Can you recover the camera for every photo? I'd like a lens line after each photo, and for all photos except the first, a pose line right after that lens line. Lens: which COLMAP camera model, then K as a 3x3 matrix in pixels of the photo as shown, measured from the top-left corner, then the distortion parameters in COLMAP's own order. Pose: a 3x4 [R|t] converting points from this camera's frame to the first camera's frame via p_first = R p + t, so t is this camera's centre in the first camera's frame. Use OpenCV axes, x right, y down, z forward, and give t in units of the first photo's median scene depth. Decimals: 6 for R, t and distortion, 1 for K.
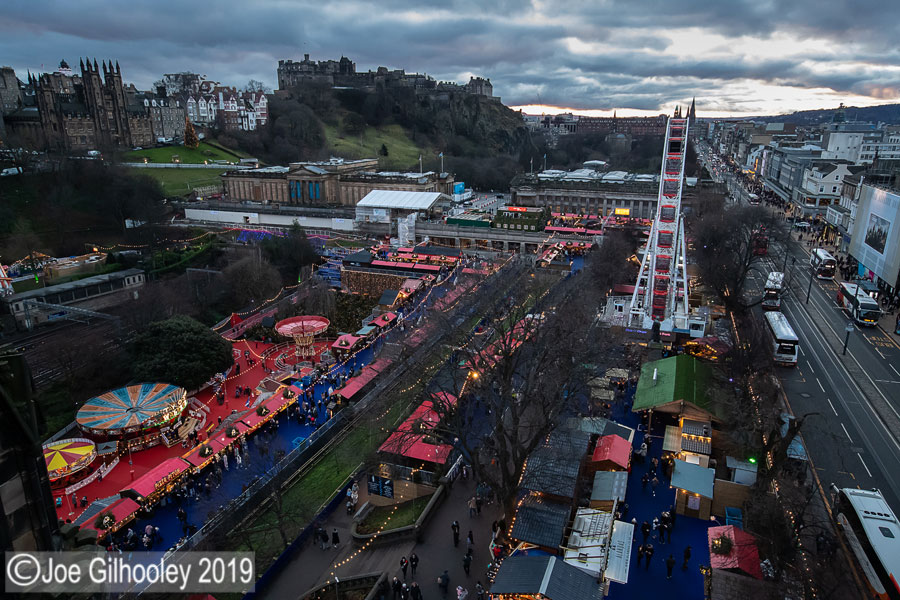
lens RADIAL K [[590.9, 0, 448.9], [0, 590.9, 296.3], [0, 0, 1]] dist [-0.046497, 0.072208]
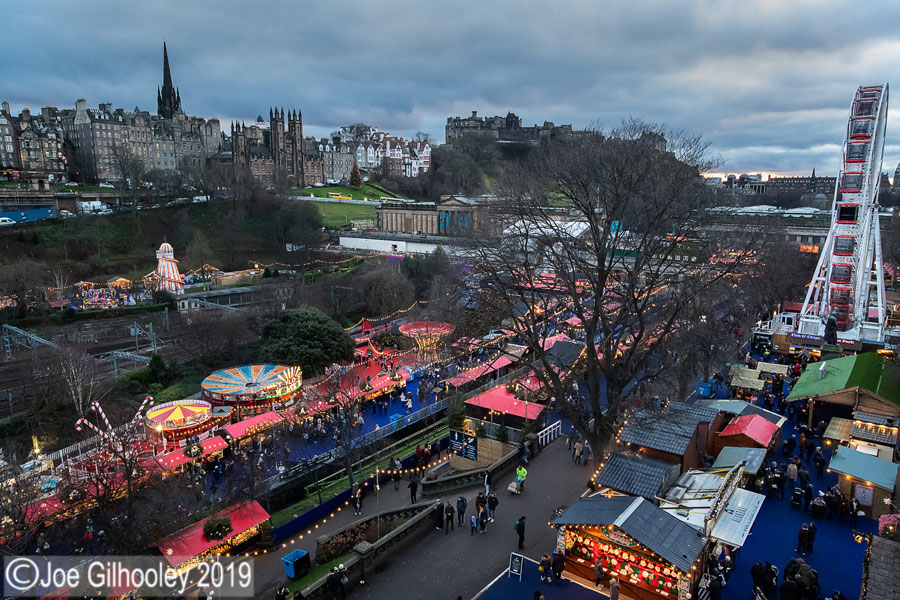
lens RADIAL K [[615.0, 0, 448.7], [0, 615.0, 299.3], [0, 0, 1]] dist [-0.039474, 0.070881]
pose [[0.963795, 0.053672, -0.261187, 0.026685], [-0.082152, 0.991654, -0.099367, 0.058495], [0.253673, 0.117226, 0.960160, 0.025046]]
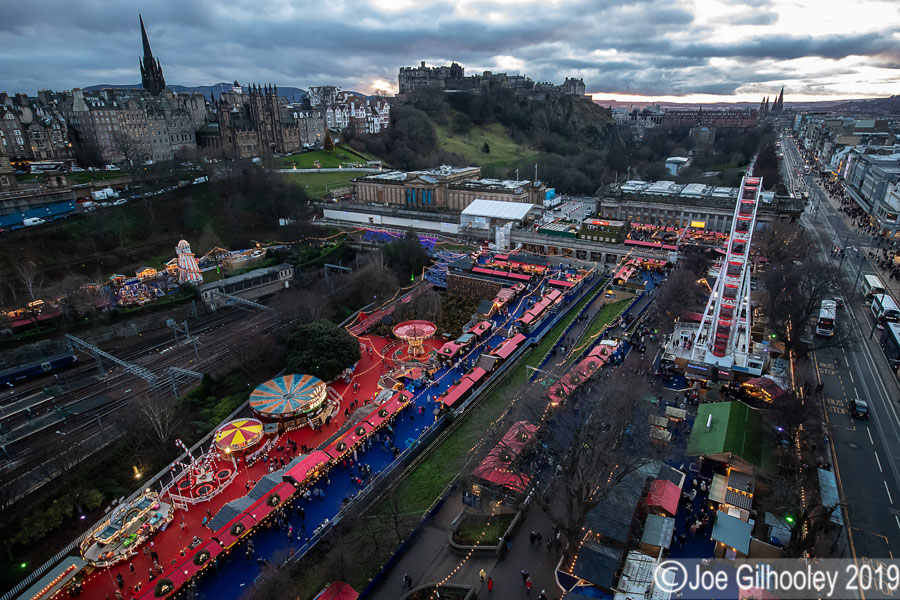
lens RADIAL K [[508.3, 0, 449.9], [0, 508.3, 297.0], [0, 0, 1]] dist [-0.052173, 0.042491]
pose [[0.984816, 0.048085, -0.166809, -0.000701], [-0.036467, 0.996736, 0.072031, -0.058039], [0.169728, -0.064855, 0.983355, -0.017992]]
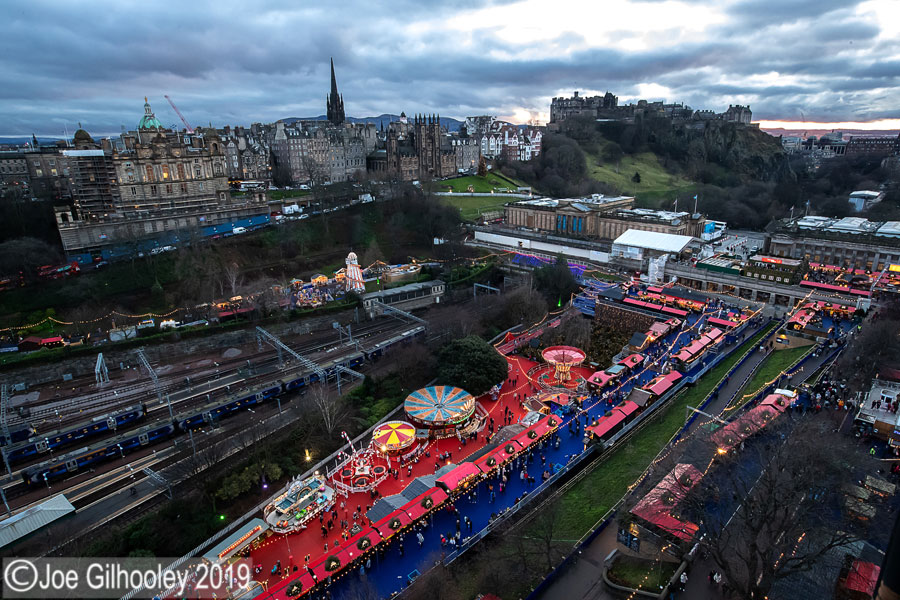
lens RADIAL K [[498.6, 0, 450.7], [0, 498.6, 297.6], [0, 0, 1]] dist [-0.060022, 0.048930]
pose [[0.901557, 0.117036, -0.416531, -0.024500], [-0.107229, 0.993125, 0.046957, -0.055700], [0.419163, 0.002330, 0.907908, -0.026674]]
